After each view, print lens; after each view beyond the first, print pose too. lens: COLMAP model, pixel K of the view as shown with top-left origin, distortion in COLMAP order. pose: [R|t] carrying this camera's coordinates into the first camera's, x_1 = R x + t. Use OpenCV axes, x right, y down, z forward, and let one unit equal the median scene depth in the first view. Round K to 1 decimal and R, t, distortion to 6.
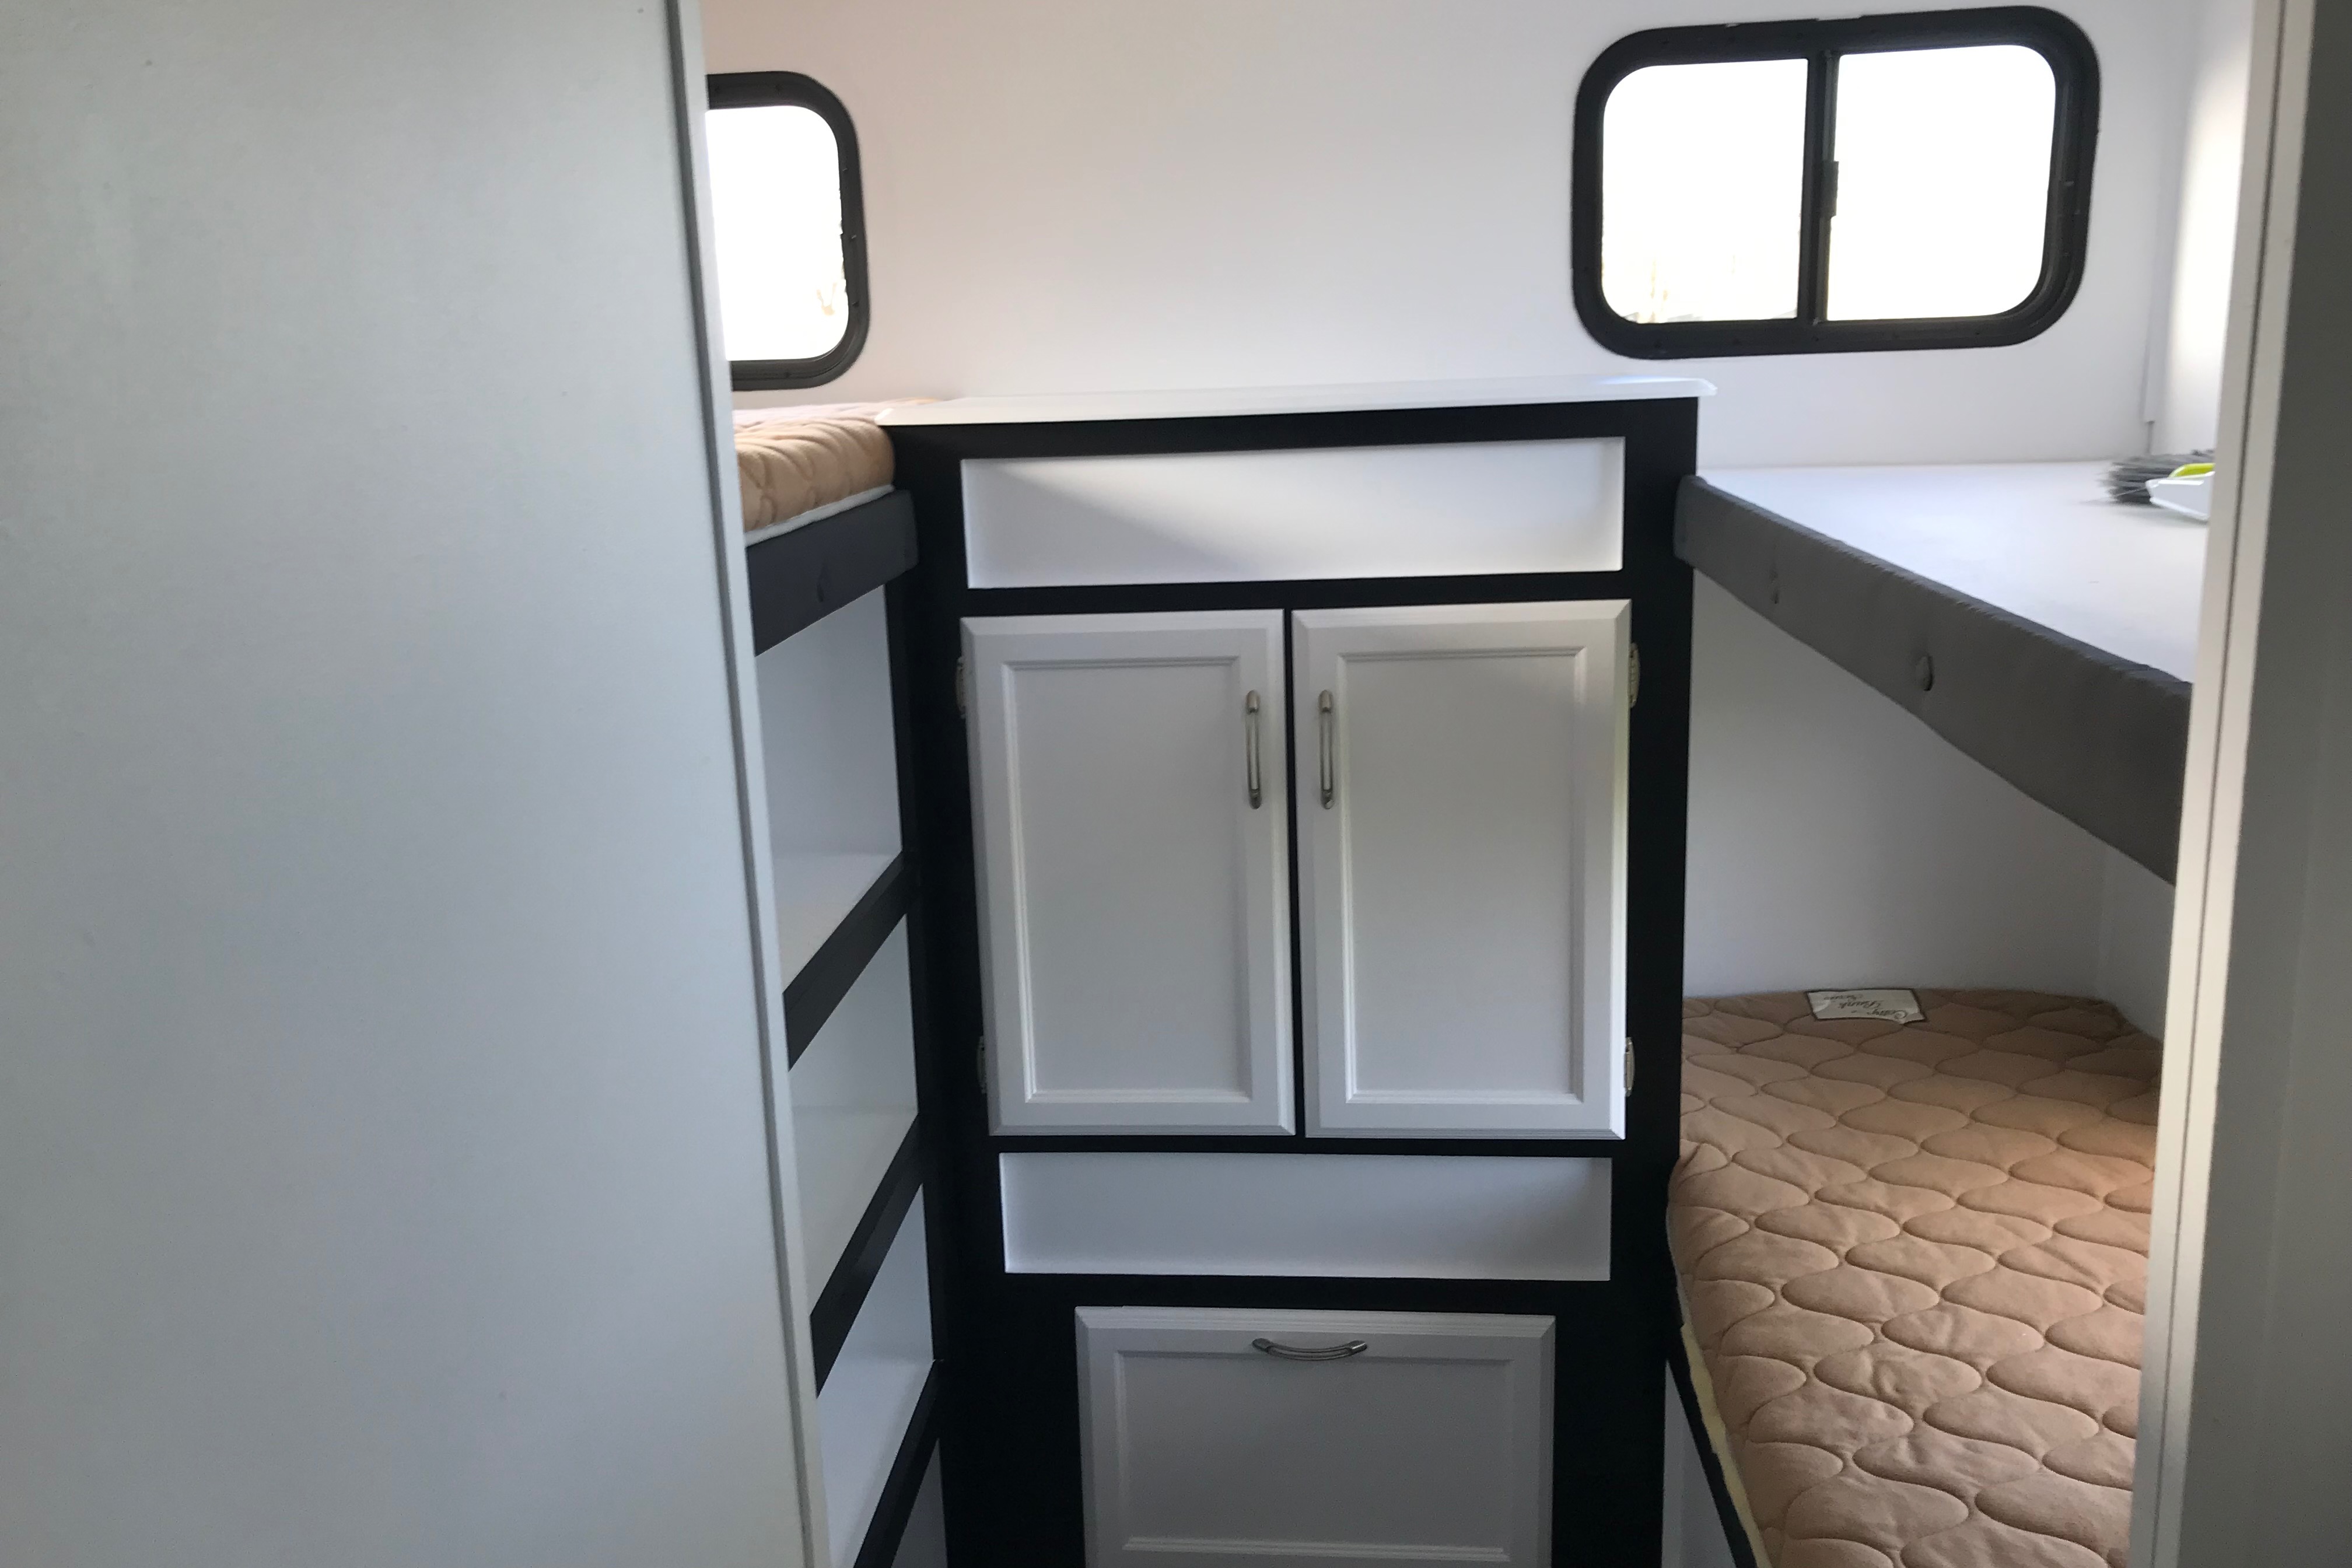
lens RADIAL K [[1907.9, 0, 1177.9], [0, 1907.9, 791.9], [0, 0, 1]] dist [0.014372, 0.007610]
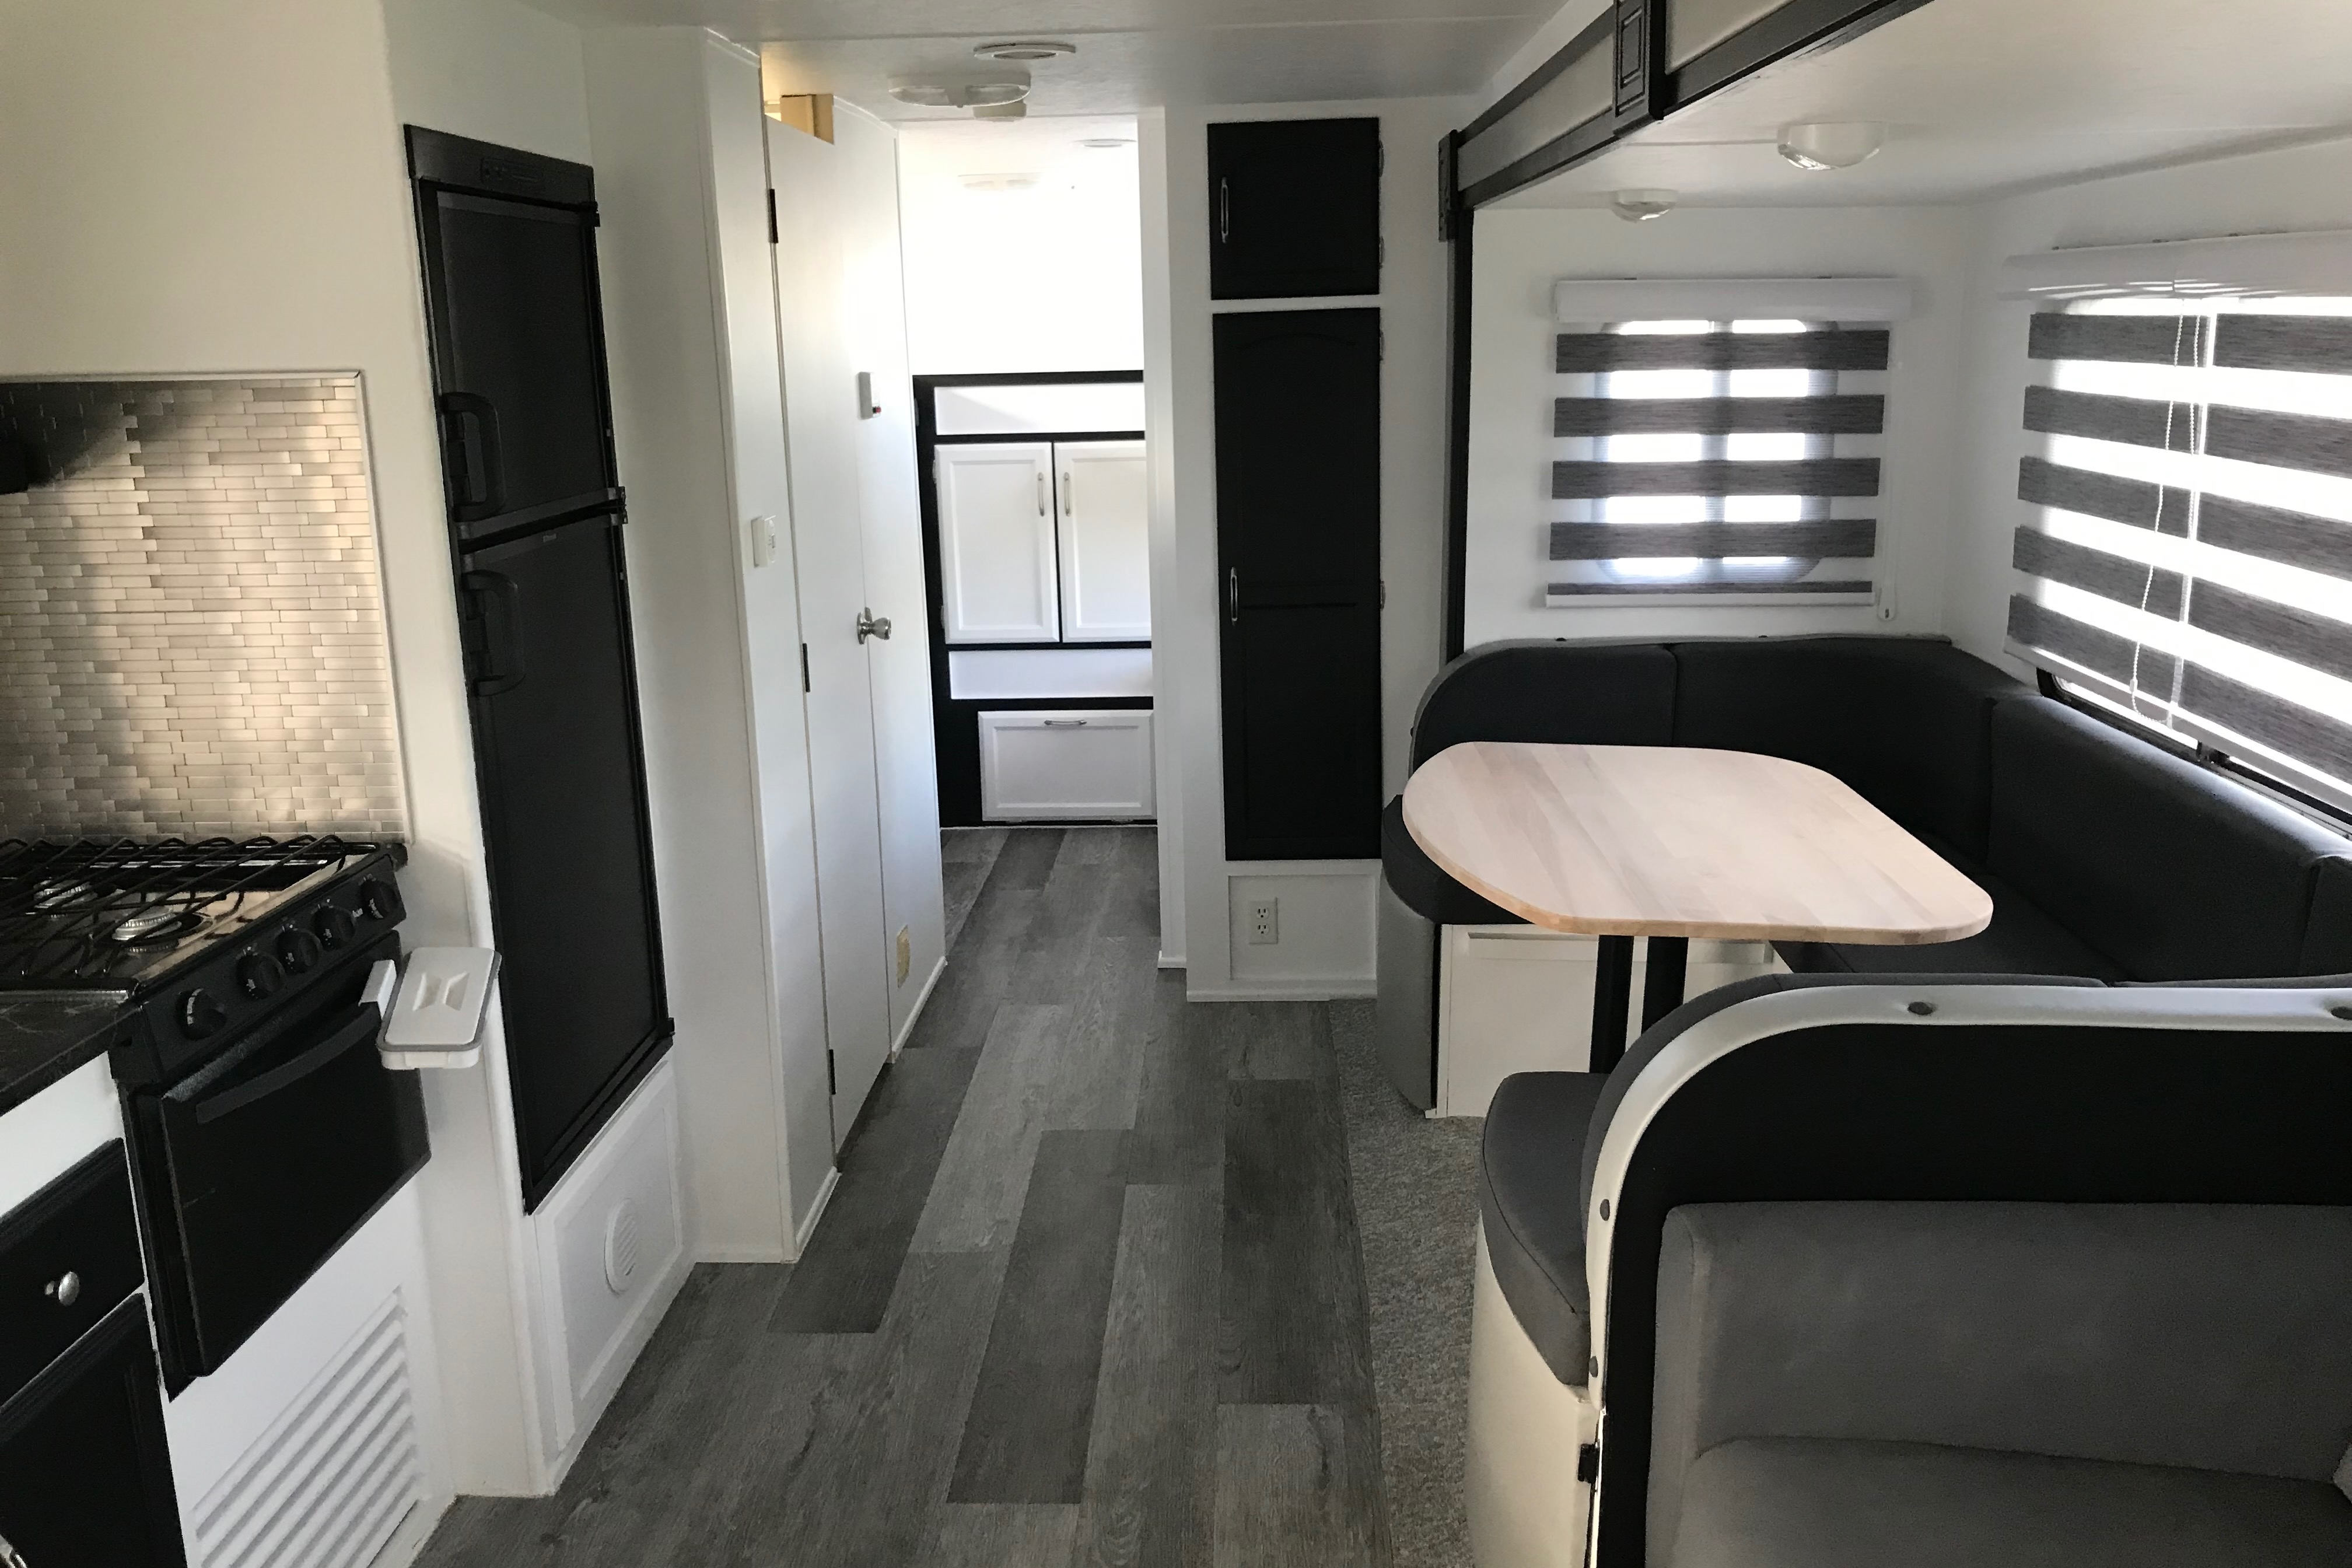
lens RADIAL K [[1907.9, 0, 1171.0], [0, 1907.9, 791.6], [0, 0, 1]] dist [0.014372, 0.007610]
pose [[0.959429, -0.049445, 0.277582, -0.556650], [0.043402, 0.998669, 0.027879, 0.331494], [-0.278591, -0.014701, 0.960297, -1.664999]]
